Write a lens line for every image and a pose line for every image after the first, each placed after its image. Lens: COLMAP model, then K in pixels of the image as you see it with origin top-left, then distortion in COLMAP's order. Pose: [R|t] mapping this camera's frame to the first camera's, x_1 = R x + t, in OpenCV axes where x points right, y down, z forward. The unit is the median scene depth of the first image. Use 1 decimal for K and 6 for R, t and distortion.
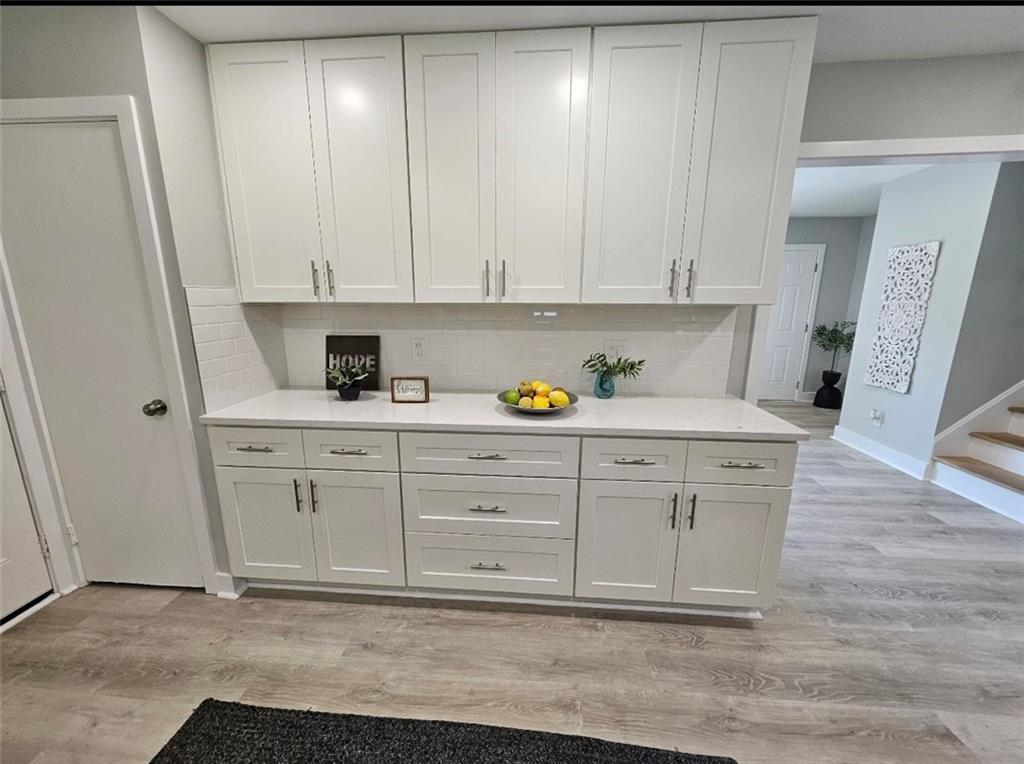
lens RADIAL K [[403.3, 0, 504.3], [0, 403.3, 390.8], [0, 0, 1]] dist [0.002602, -0.000725]
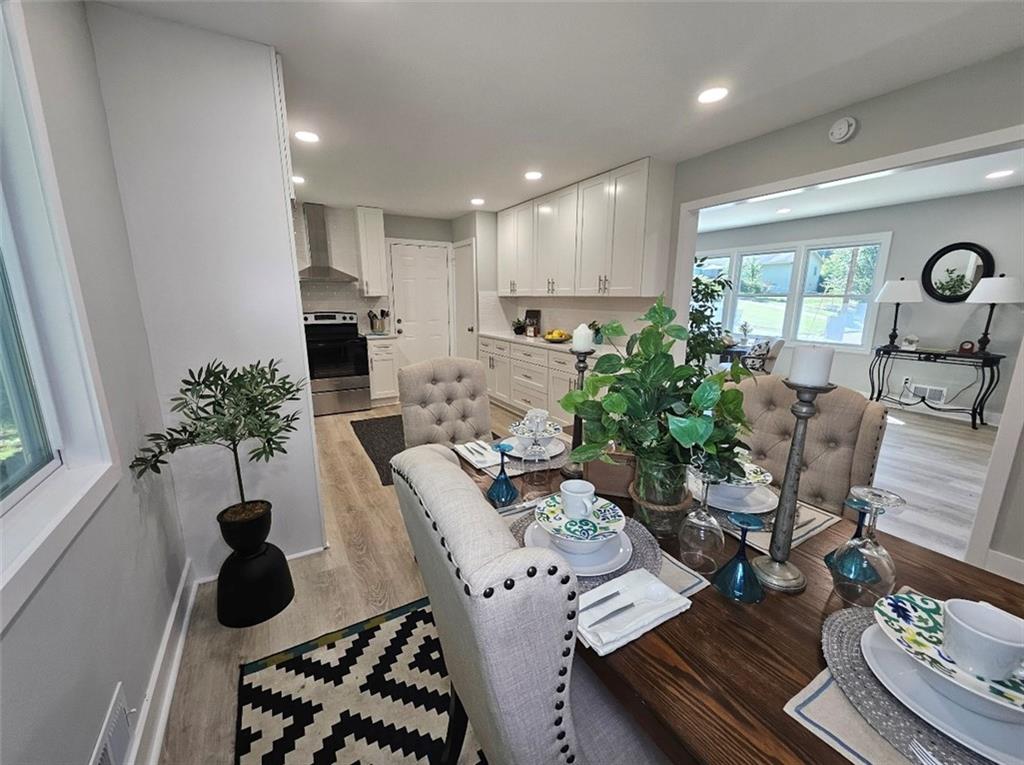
lens RADIAL K [[403.3, 0, 507.0], [0, 403.3, 383.4], [0, 0, 1]] dist [0.002602, -0.000725]
pose [[0.565959, 0.171176, -0.806467, 1.943332], [-0.177965, 0.980511, 0.083225, 0.145720], [0.804996, 0.096421, 0.585393, -0.598150]]
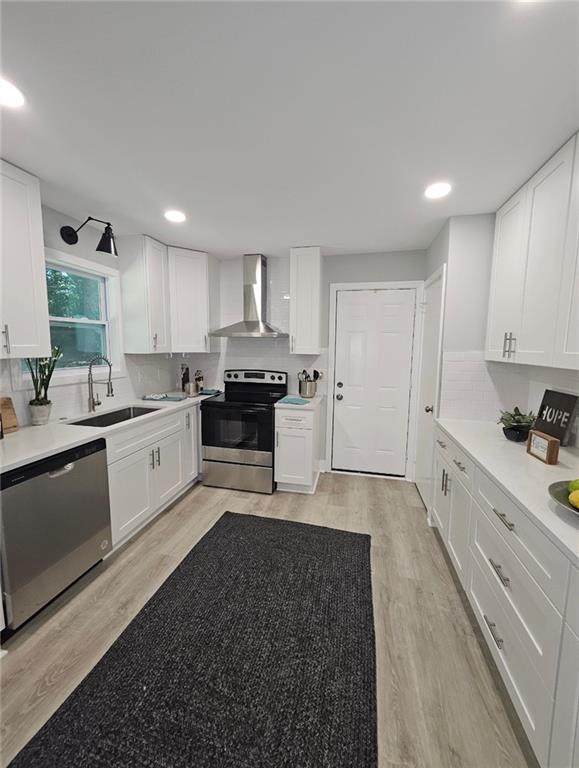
lens RADIAL K [[304.5, 0, 289.1], [0, 304.5, 380.6], [0, 0, 1]] dist [0.003136, 0.000624]
pose [[-0.141833, 0.109903, -0.983771, 0.711032], [-0.228736, 0.963283, 0.140592, -0.147529], [0.963101, 0.244964, -0.111487, 0.458336]]
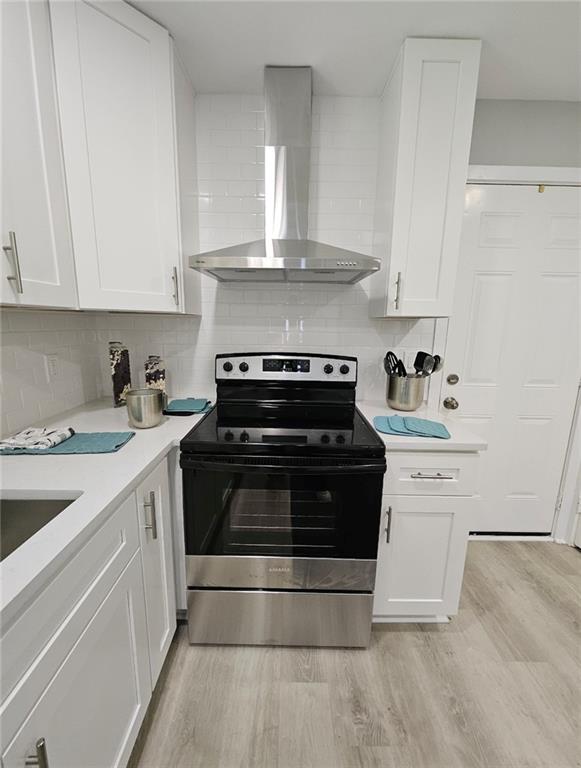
lens RADIAL K [[304.5, 0, 293.7], [0, 304.5, 382.2], [0, 0, 1]] dist [0.003136, 0.000624]
pose [[0.083056, 0.183272, -0.979547, -0.314328], [-0.234456, 0.958946, 0.159538, 0.050880], [0.968572, 0.216410, 0.122616, -0.074635]]
